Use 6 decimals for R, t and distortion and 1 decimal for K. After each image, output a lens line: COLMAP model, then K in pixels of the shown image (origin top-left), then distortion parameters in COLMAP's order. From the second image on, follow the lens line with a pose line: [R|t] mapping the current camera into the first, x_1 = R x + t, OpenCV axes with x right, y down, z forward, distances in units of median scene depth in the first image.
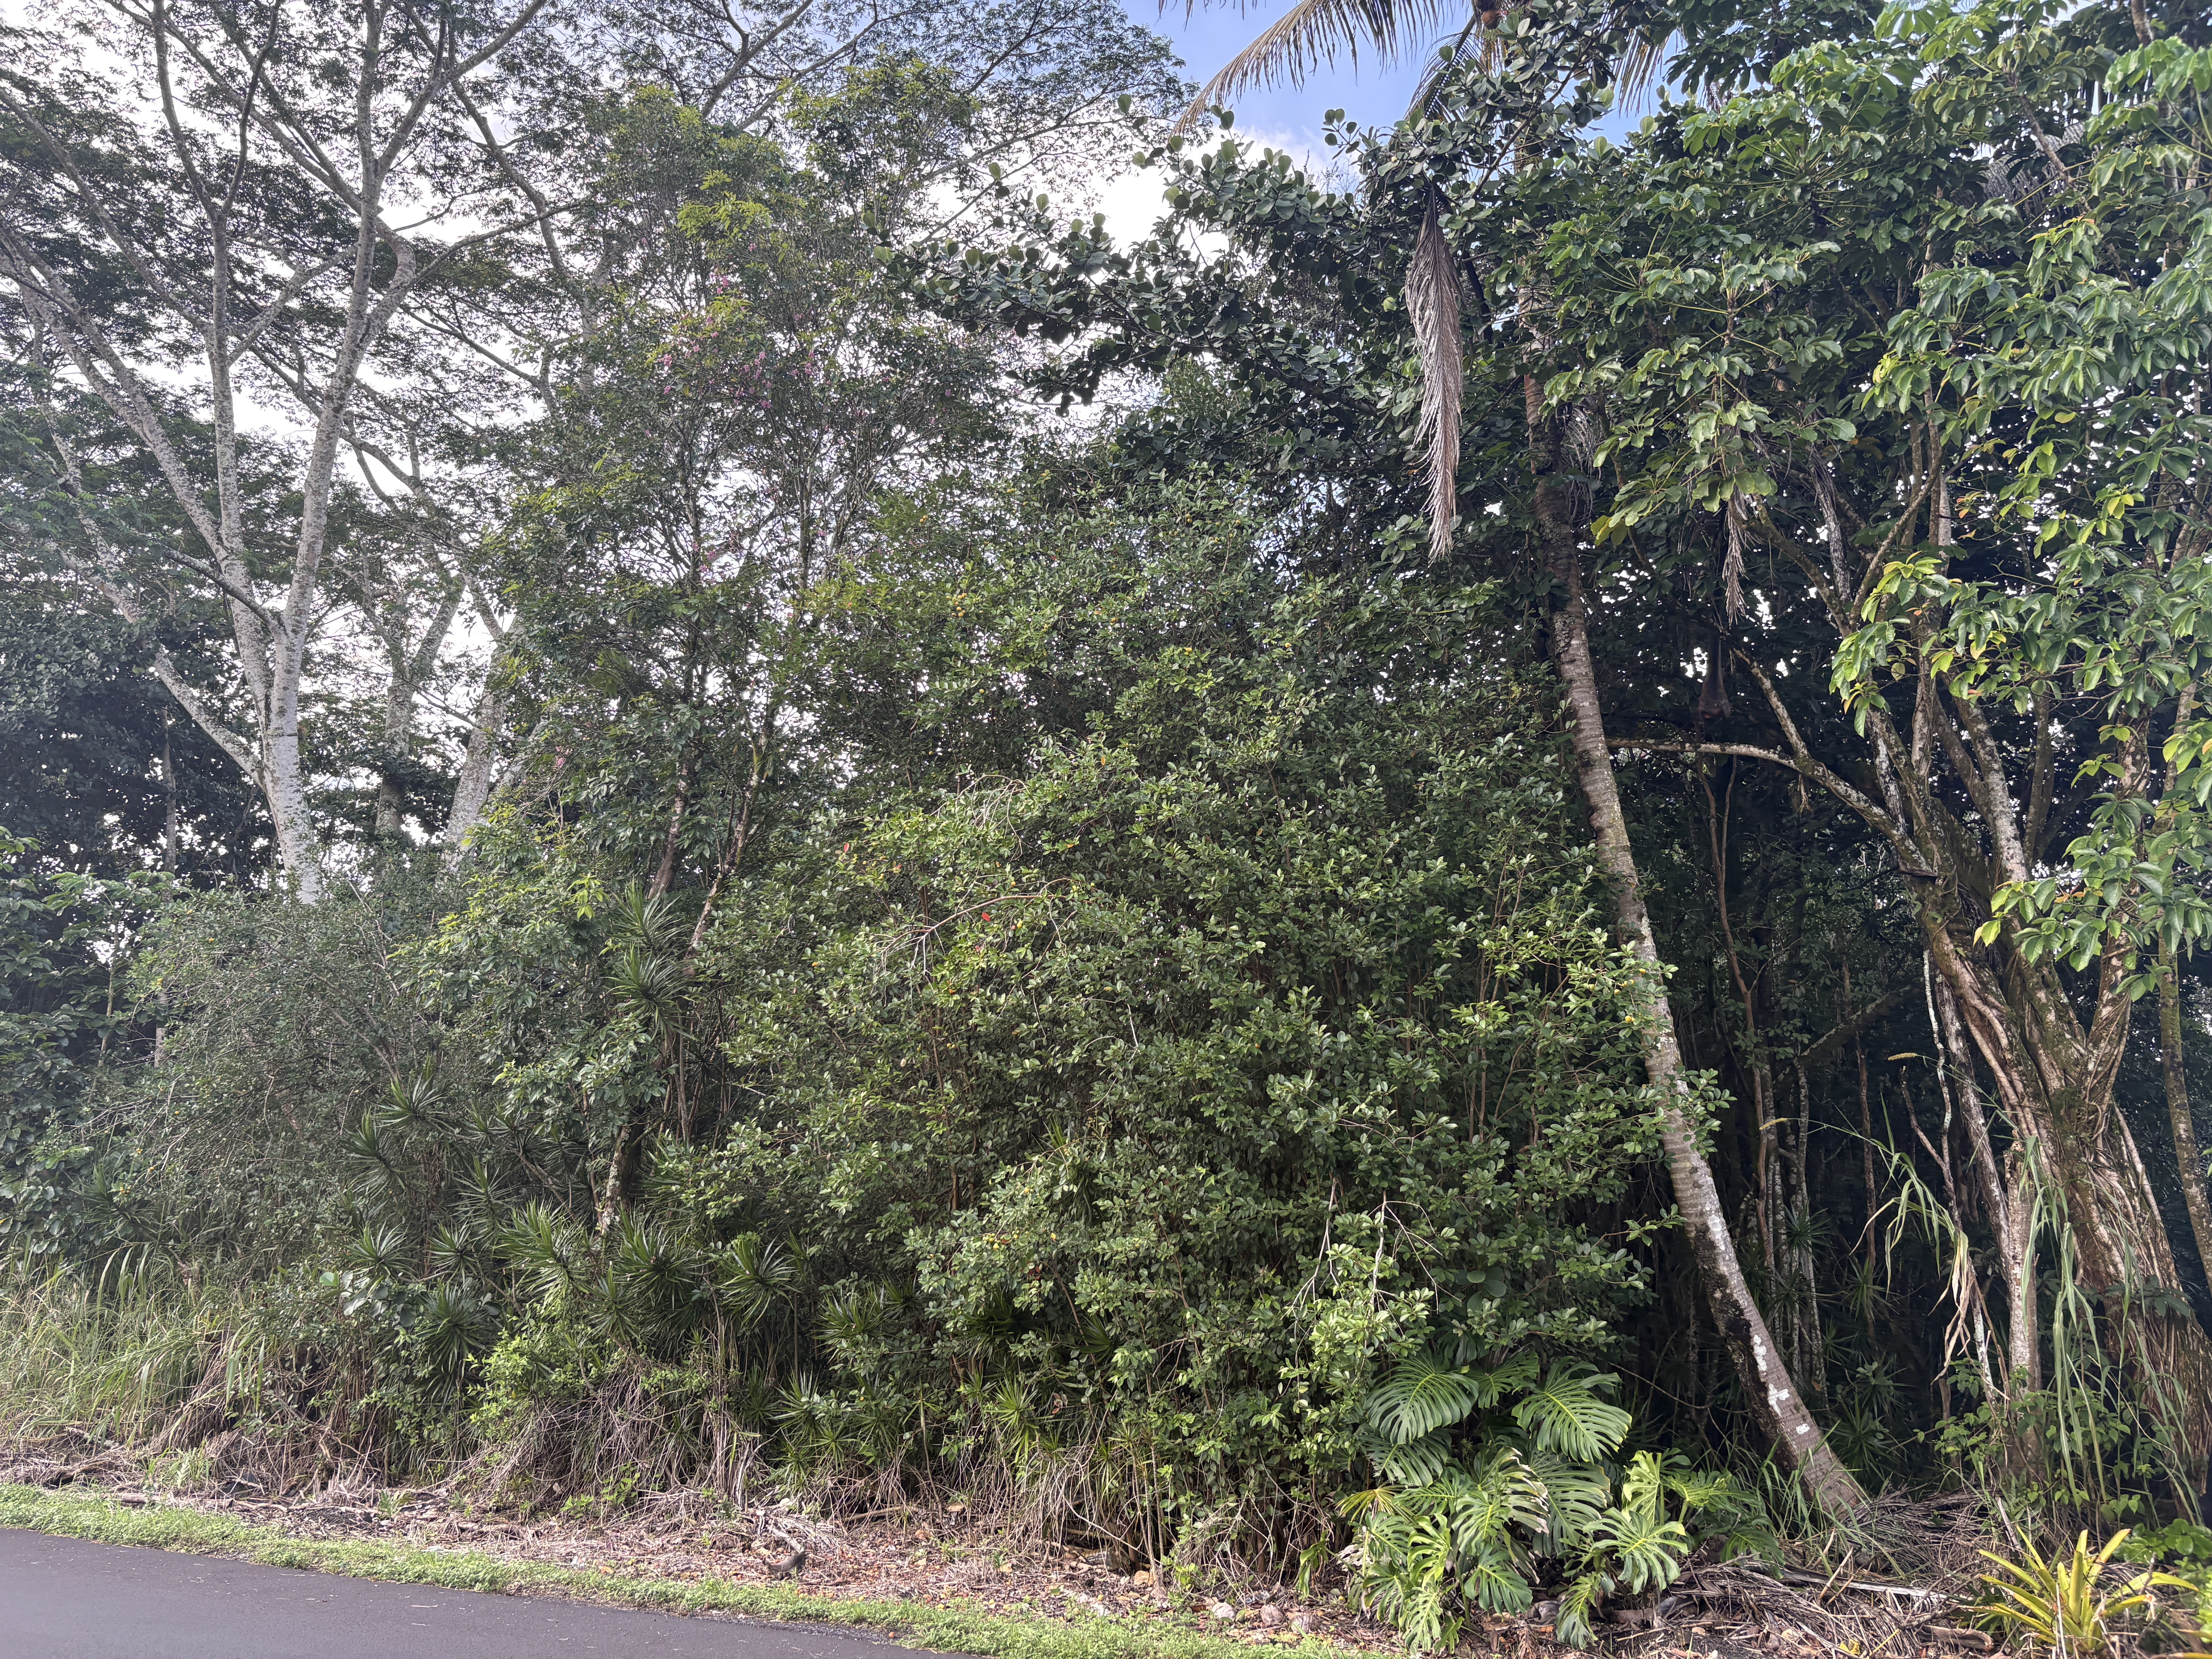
lens RADIAL K [[1827.1, 0, 1116.1], [0, 1827.1, 833.5], [0, 0, 1]] dist [0.050833, -0.055893]
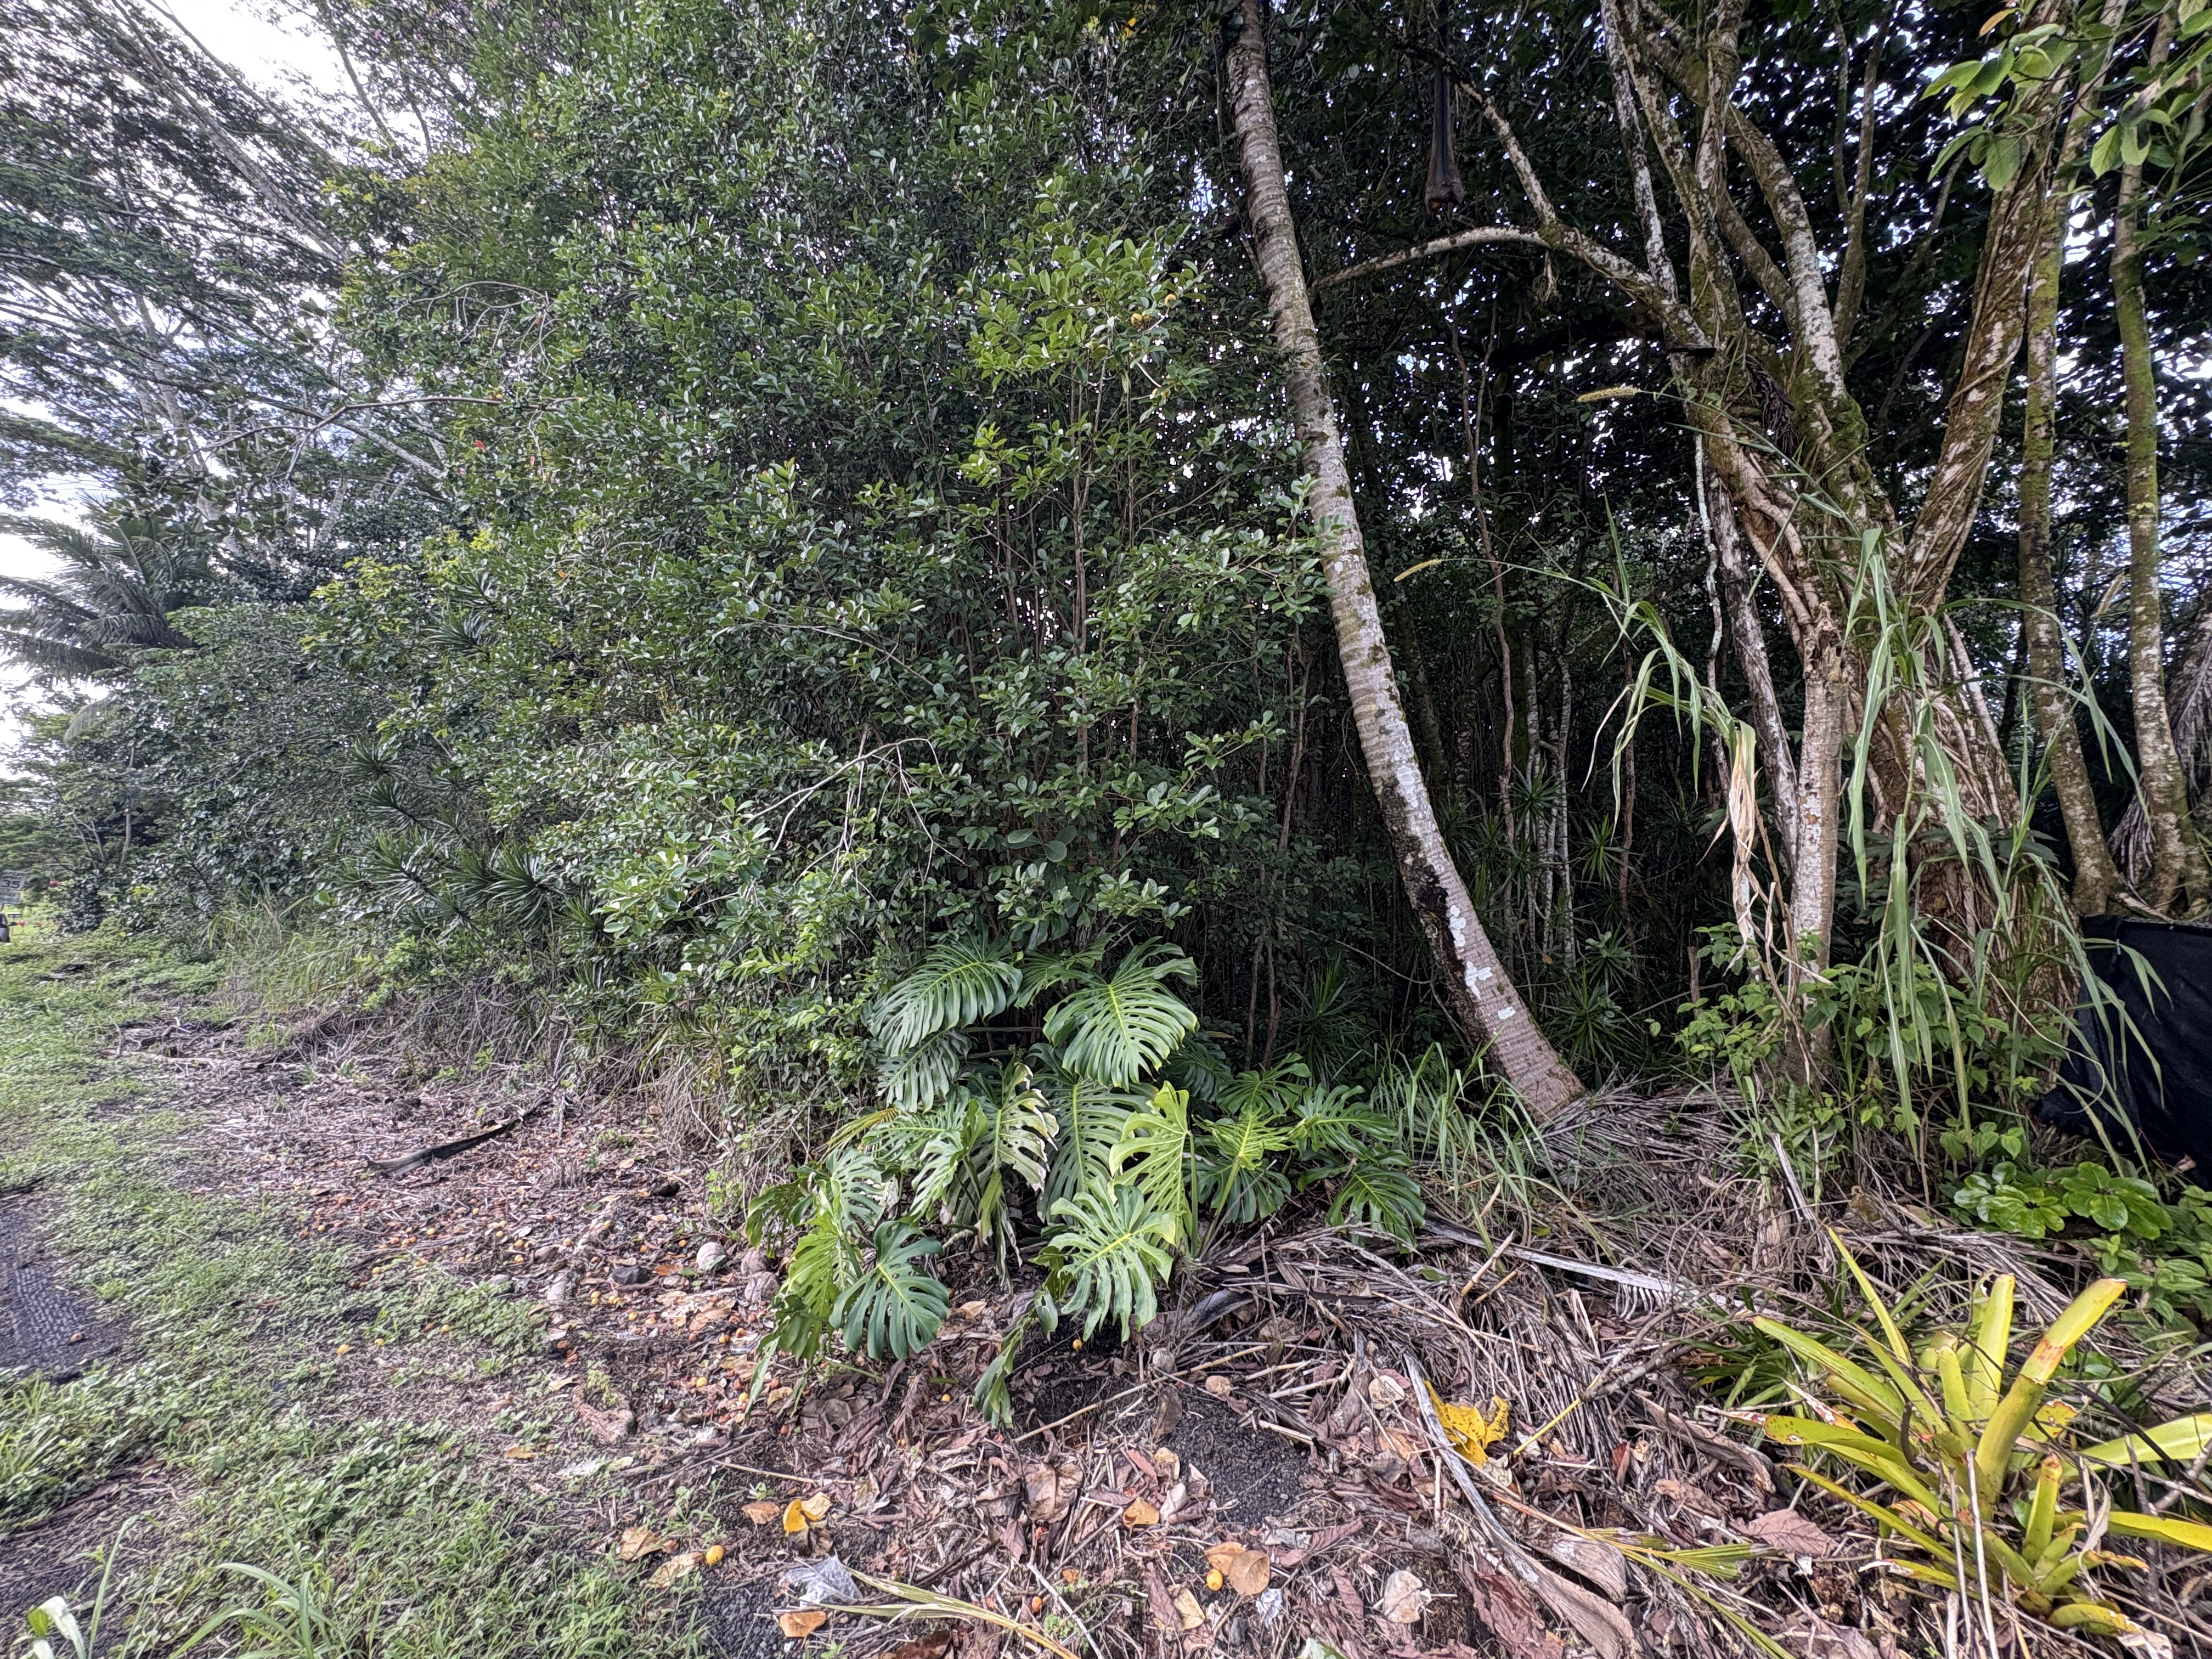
lens RADIAL K [[959.0, 0, 1096.9], [0, 959.0, 849.4], [0, 0, 1]] dist [0.004117, 0.000125]
pose [[0.988130, -0.037783, -0.148903, 0.252137], [0.064047, 0.982349, 0.175752, 0.160278], [0.139634, -0.183202, 0.973108, 0.557596]]
